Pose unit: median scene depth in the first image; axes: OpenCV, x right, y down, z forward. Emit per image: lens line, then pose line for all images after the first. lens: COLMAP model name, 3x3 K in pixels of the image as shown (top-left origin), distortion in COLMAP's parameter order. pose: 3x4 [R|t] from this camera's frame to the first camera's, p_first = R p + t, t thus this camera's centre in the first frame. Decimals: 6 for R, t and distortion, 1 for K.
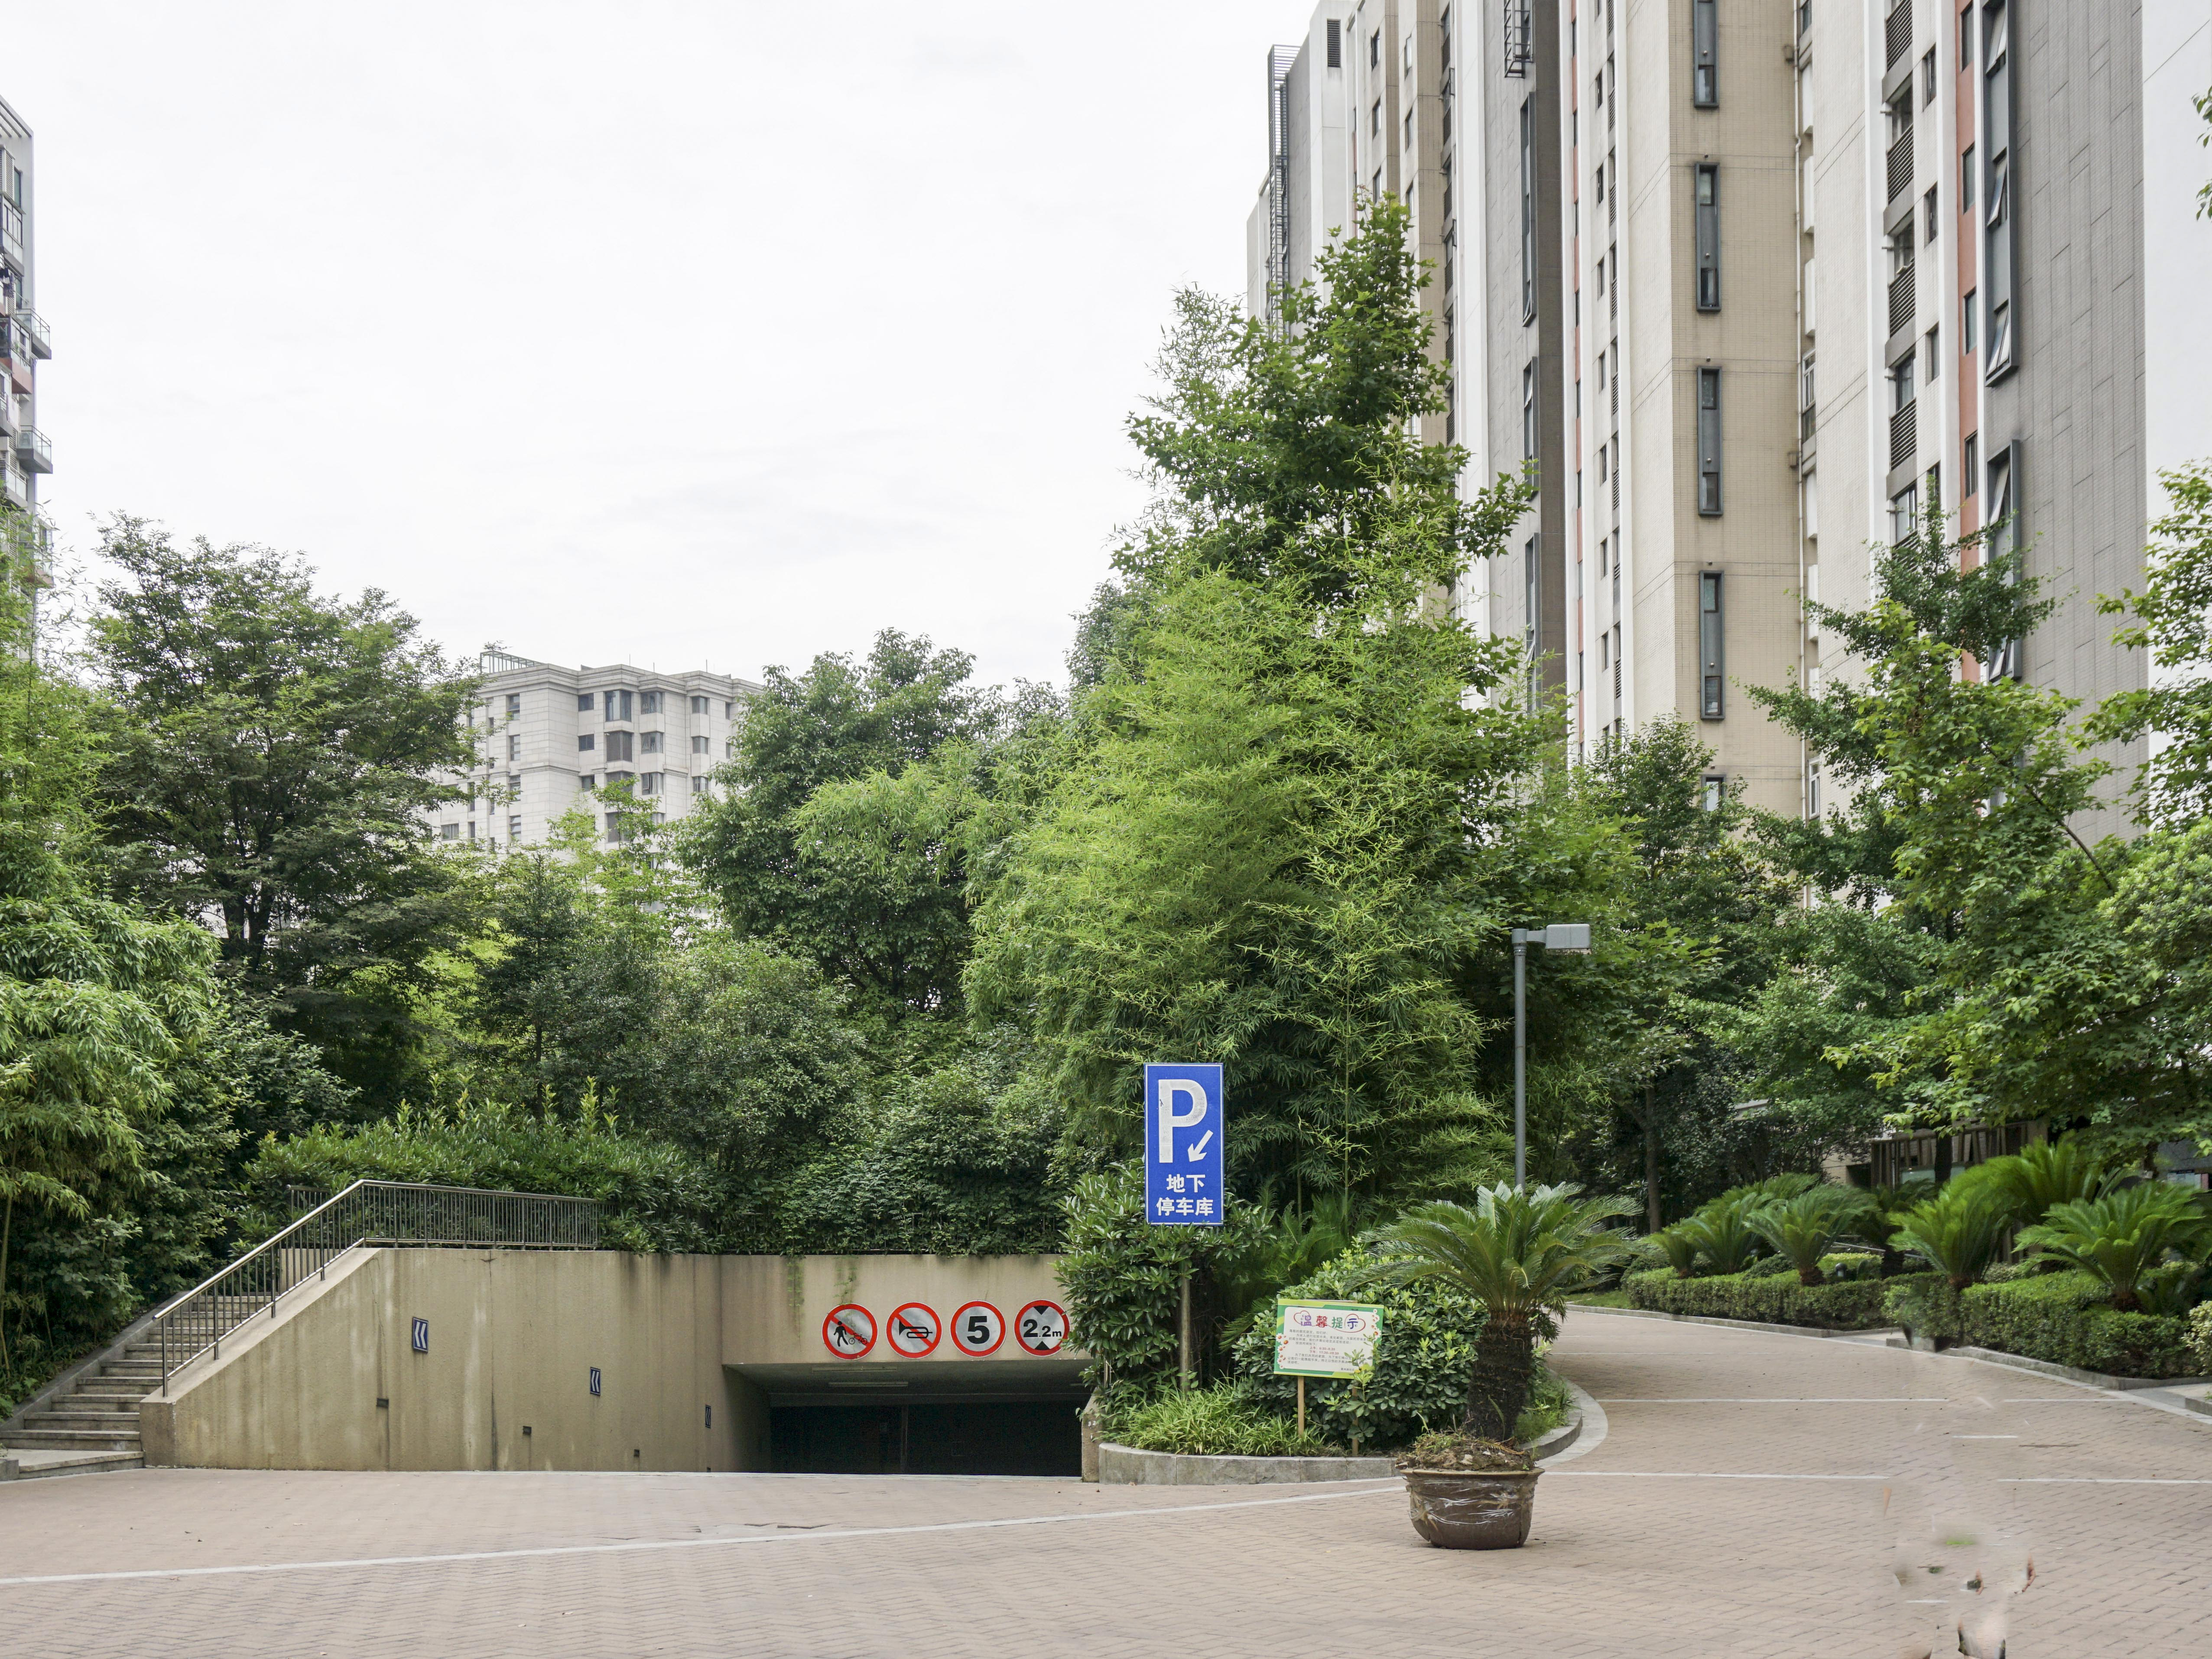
lens RADIAL K [[2426.9, 0, 1094.5], [0, 2426.9, 821.4], [0, 0, 1]] dist [0.008448, 0.000000]
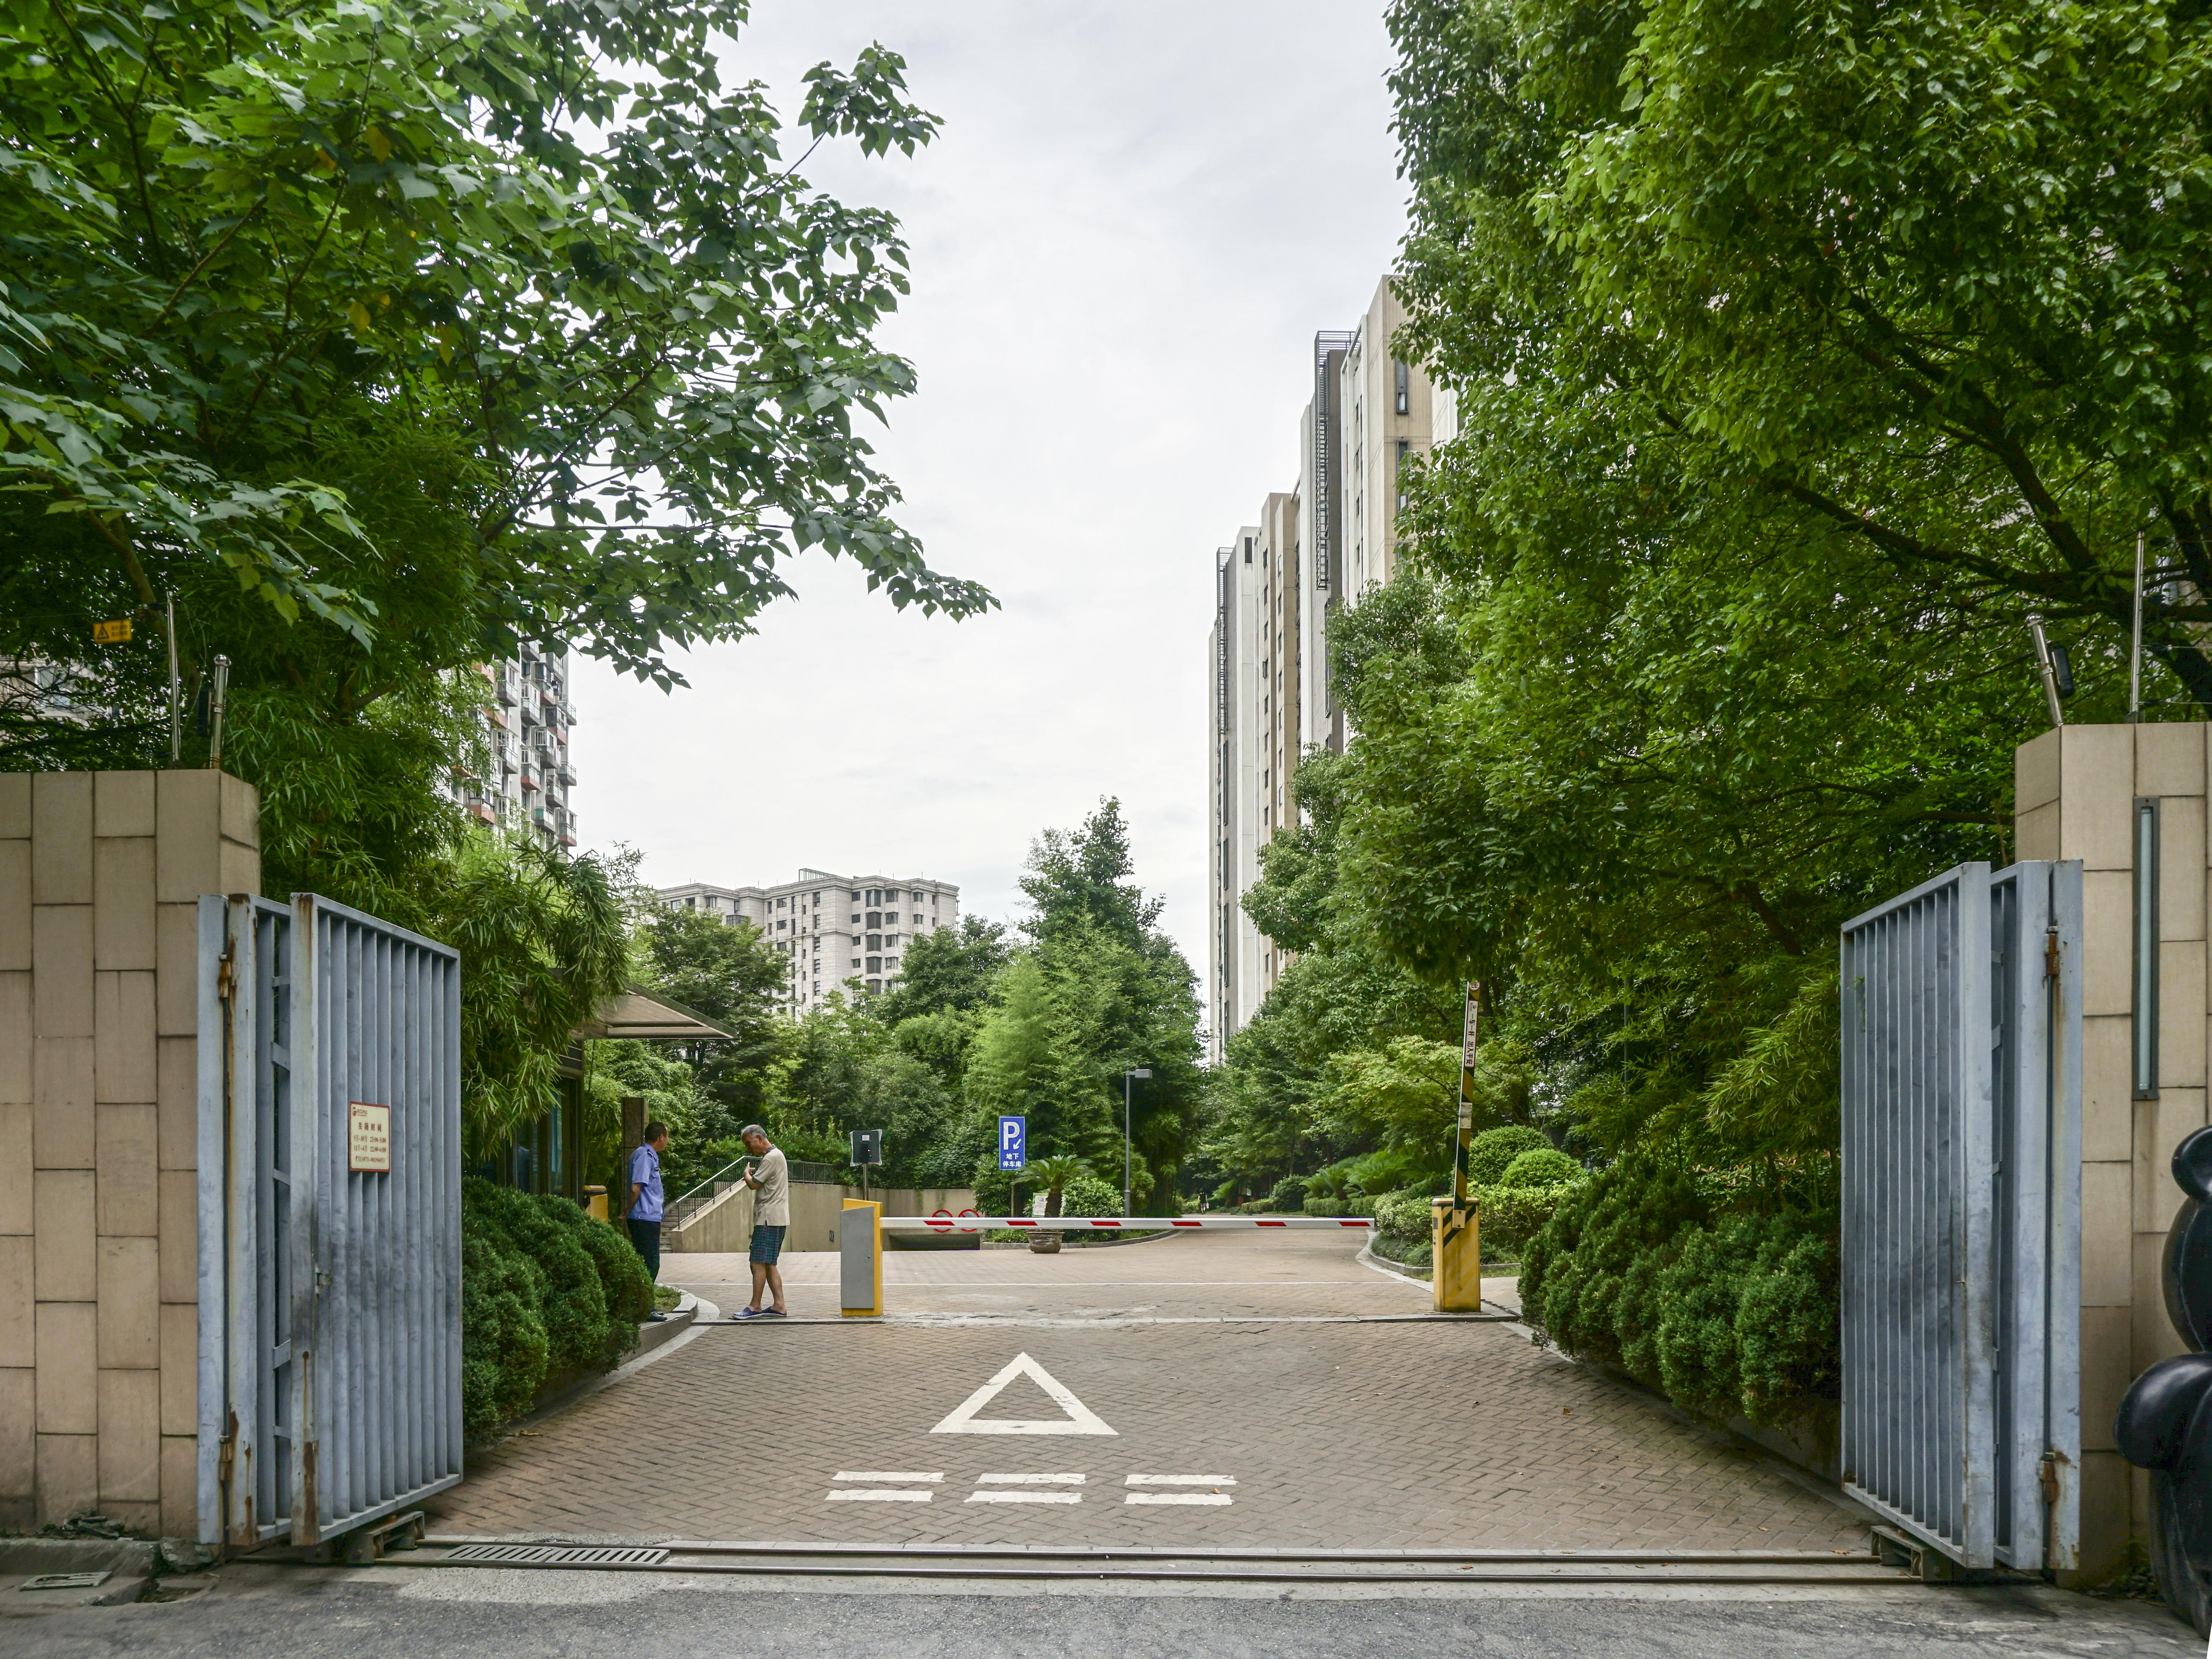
lens RADIAL K [[1534.4, 0, 1120.8], [0, 1534.4, 846.4], [0, 0, 1]] dist [0.006507, -0.006558]
pose [[0.999005, -0.009292, -0.043629, 0.144113], [0.006819, 0.998380, -0.056480, -0.071688], [0.044083, 0.056126, 0.997450, -0.517790]]
